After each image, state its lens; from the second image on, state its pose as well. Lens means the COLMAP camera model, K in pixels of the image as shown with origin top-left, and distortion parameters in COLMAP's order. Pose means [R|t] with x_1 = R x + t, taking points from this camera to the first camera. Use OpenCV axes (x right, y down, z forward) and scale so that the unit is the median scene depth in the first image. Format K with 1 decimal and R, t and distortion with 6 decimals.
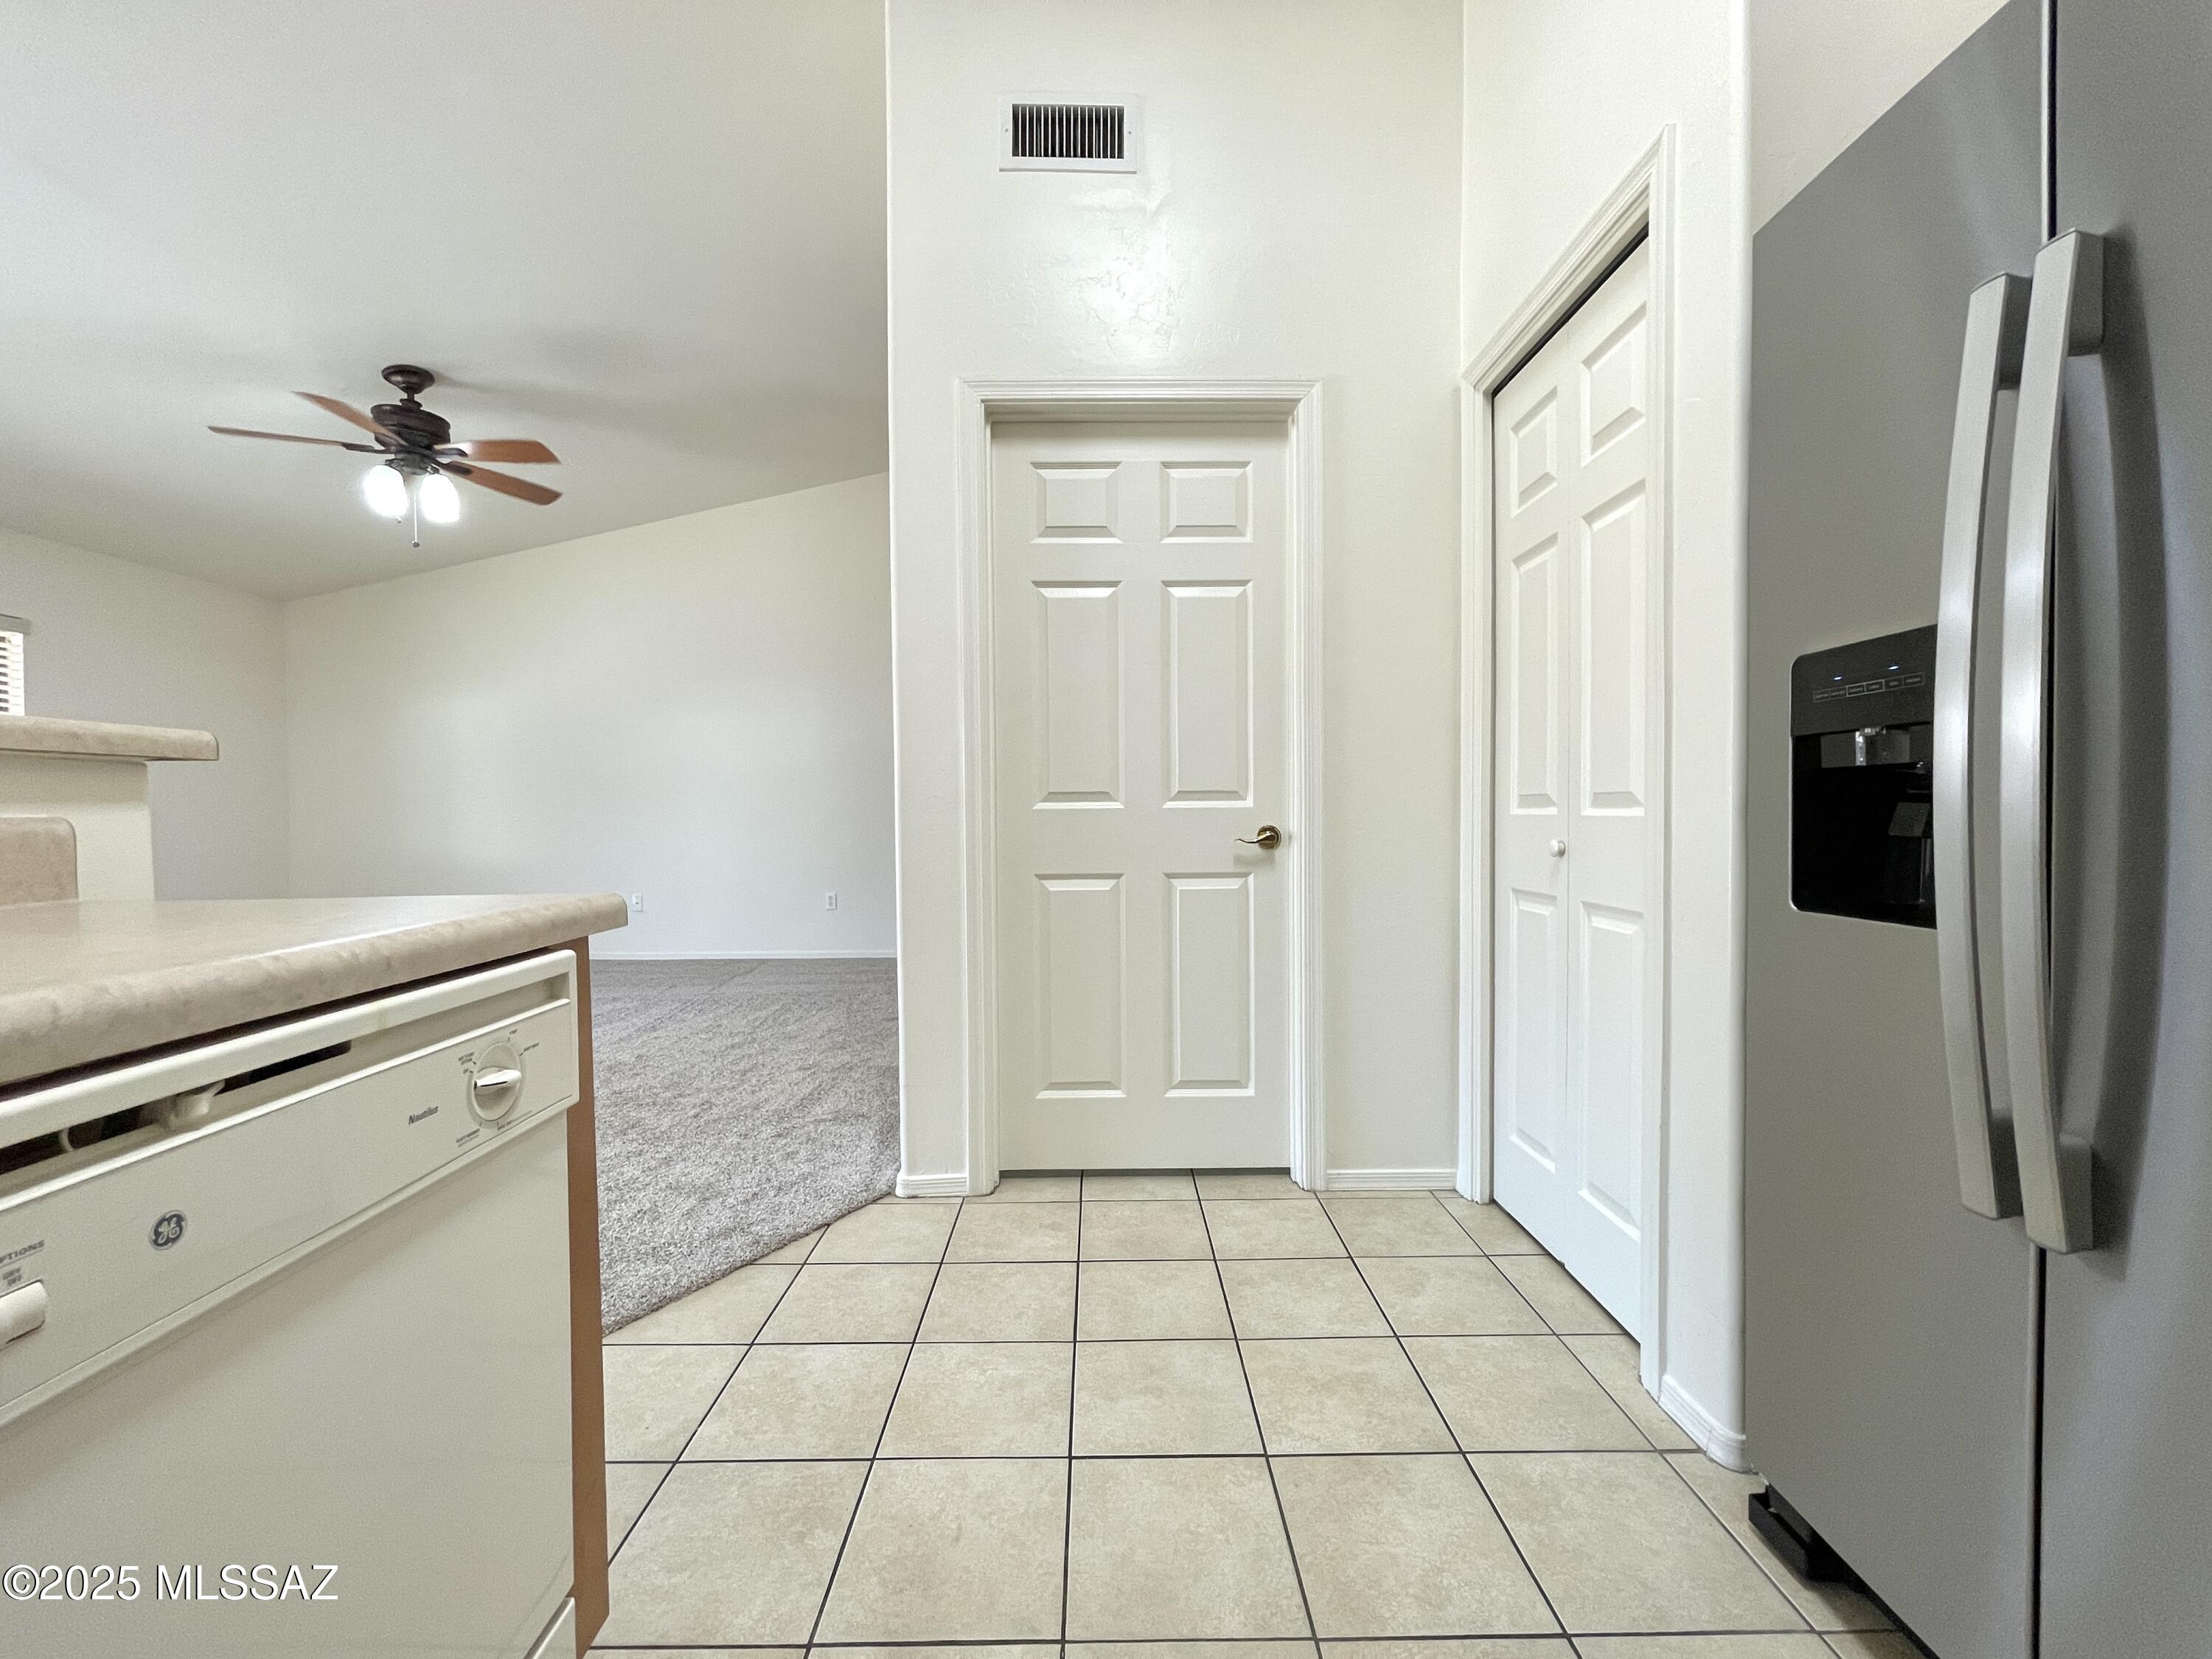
lens RADIAL K [[893.8, 0, 1108.7], [0, 893.8, 830.1], [0, 0, 1]] dist [-0.006307, 0.000553]
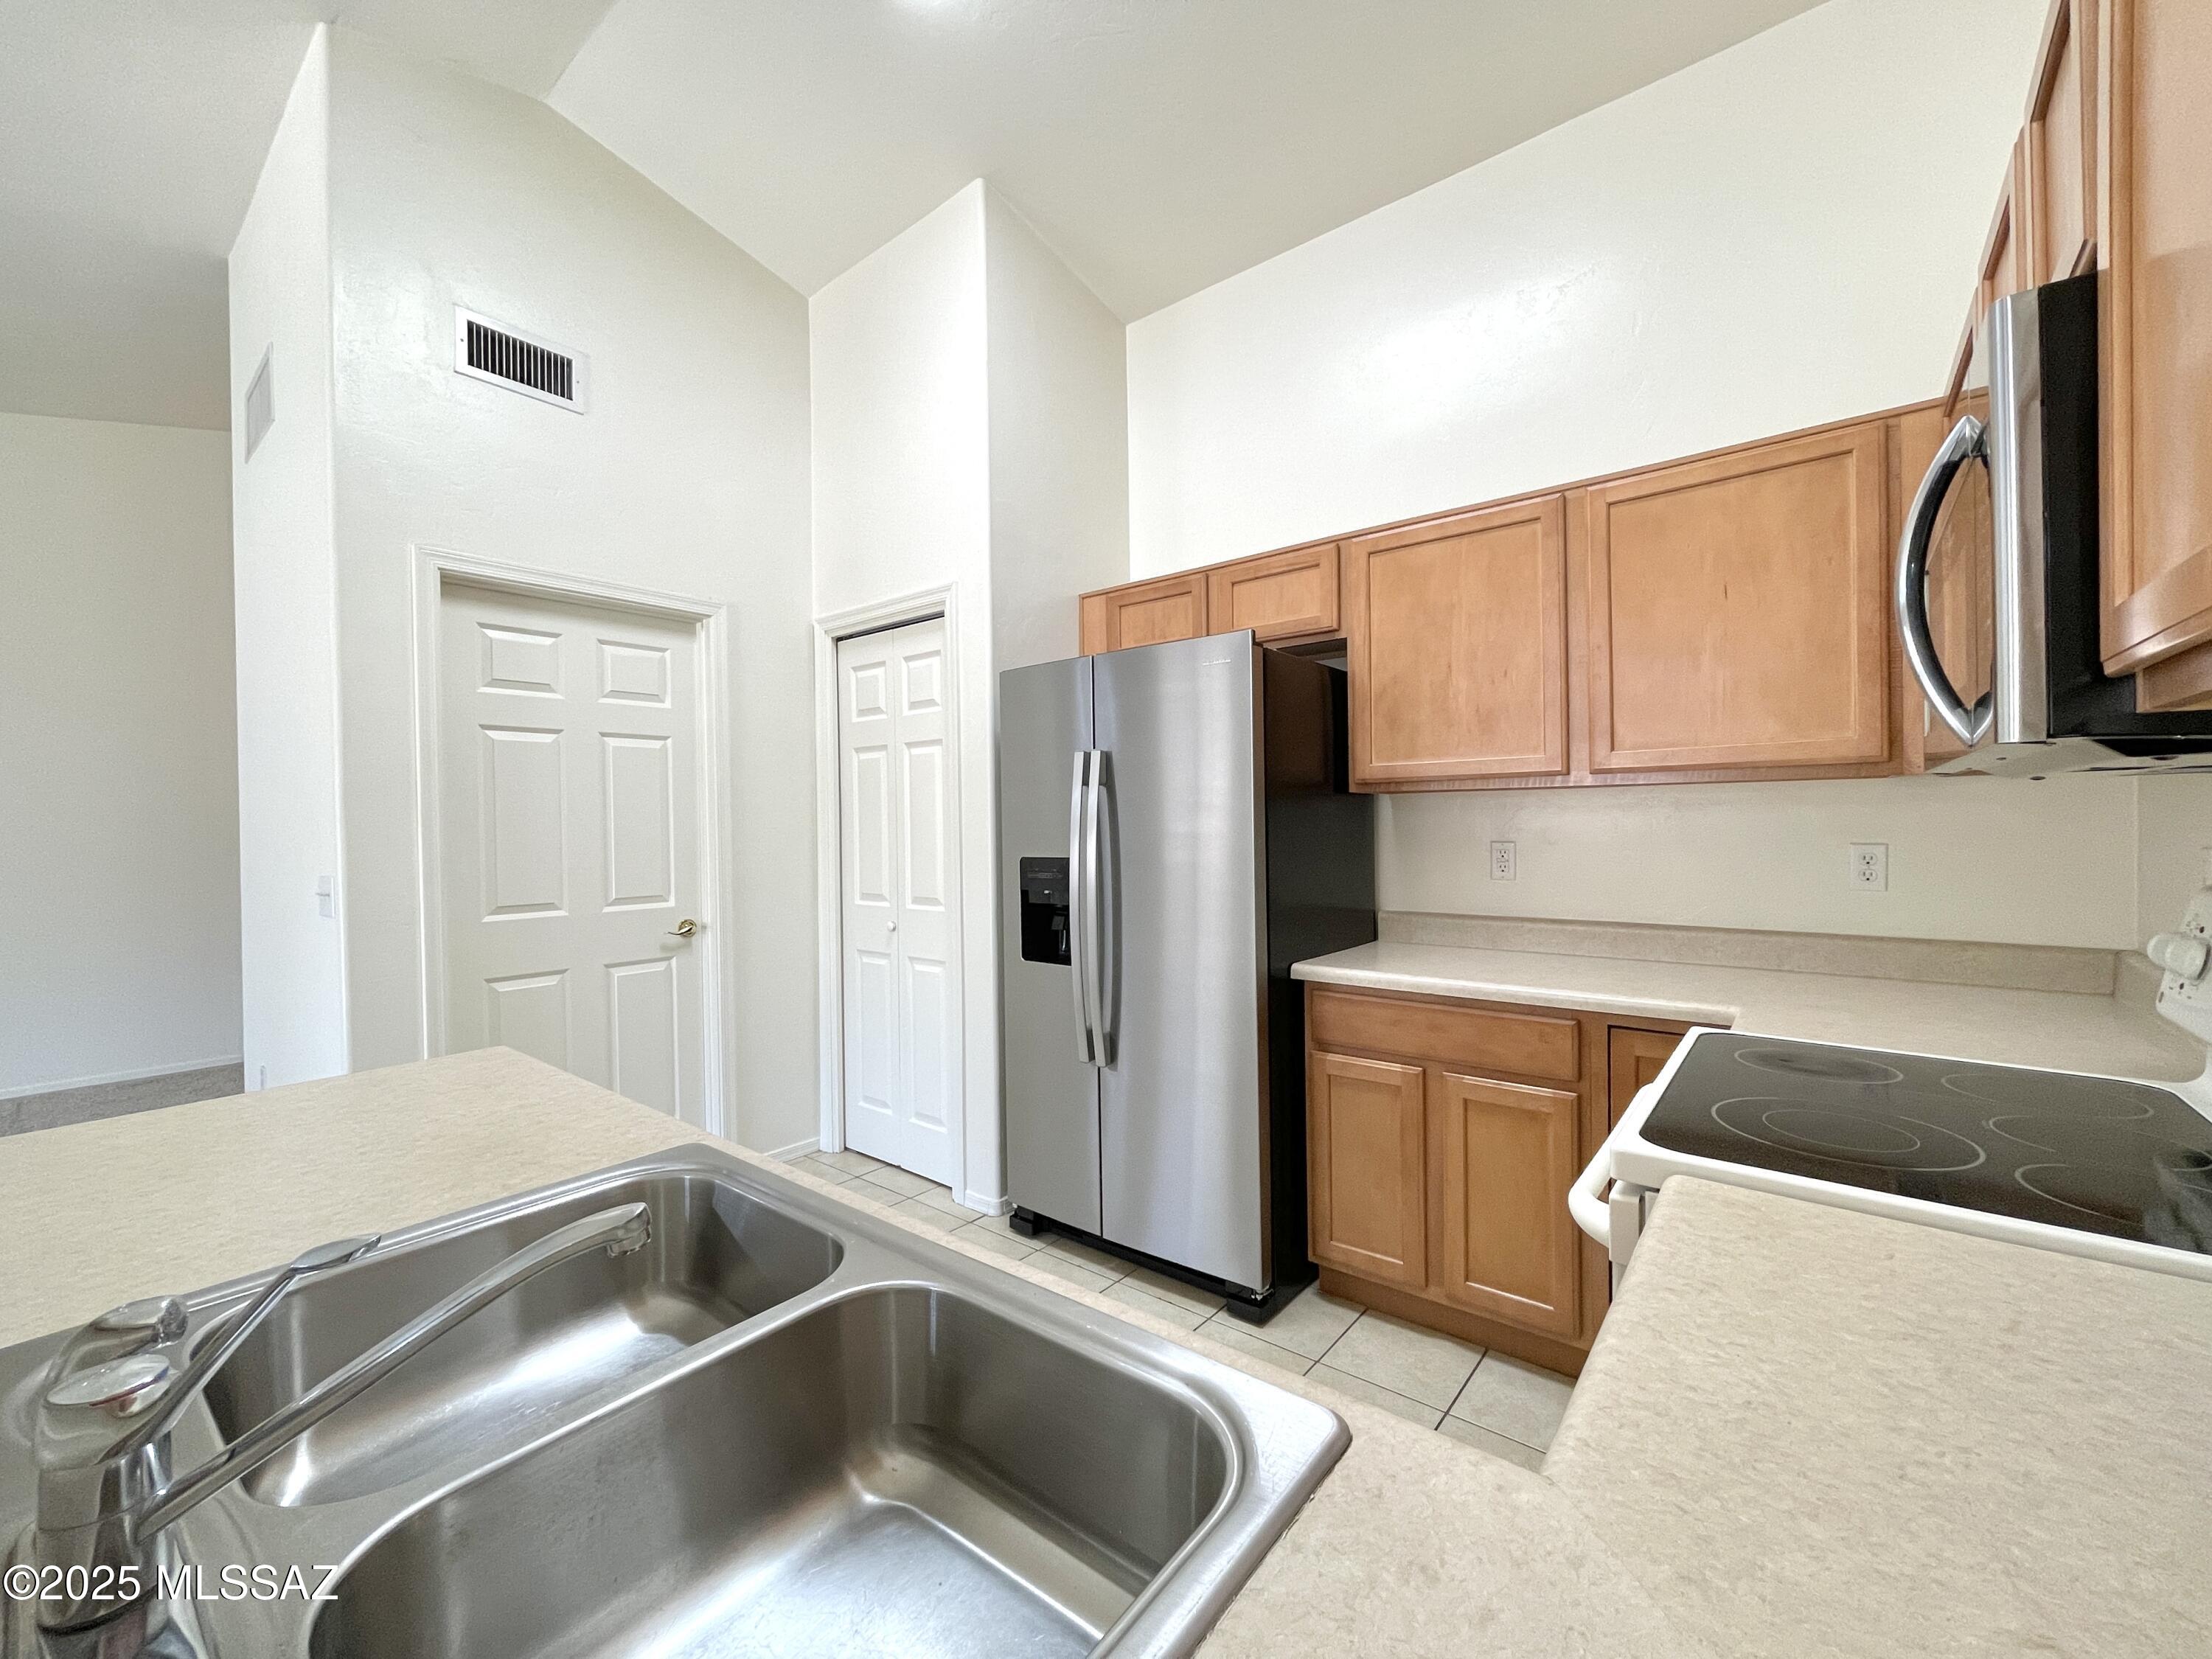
lens RADIAL K [[893.8, 0, 1108.2], [0, 893.8, 826.6], [0, 0, 1]] dist [-0.006307, 0.000553]
pose [[0.640610, -0.004413, 0.767854, -0.597779], [0.024637, 0.999587, -0.014809, -0.146666], [-0.767471, 0.028404, 0.640454, -0.473328]]
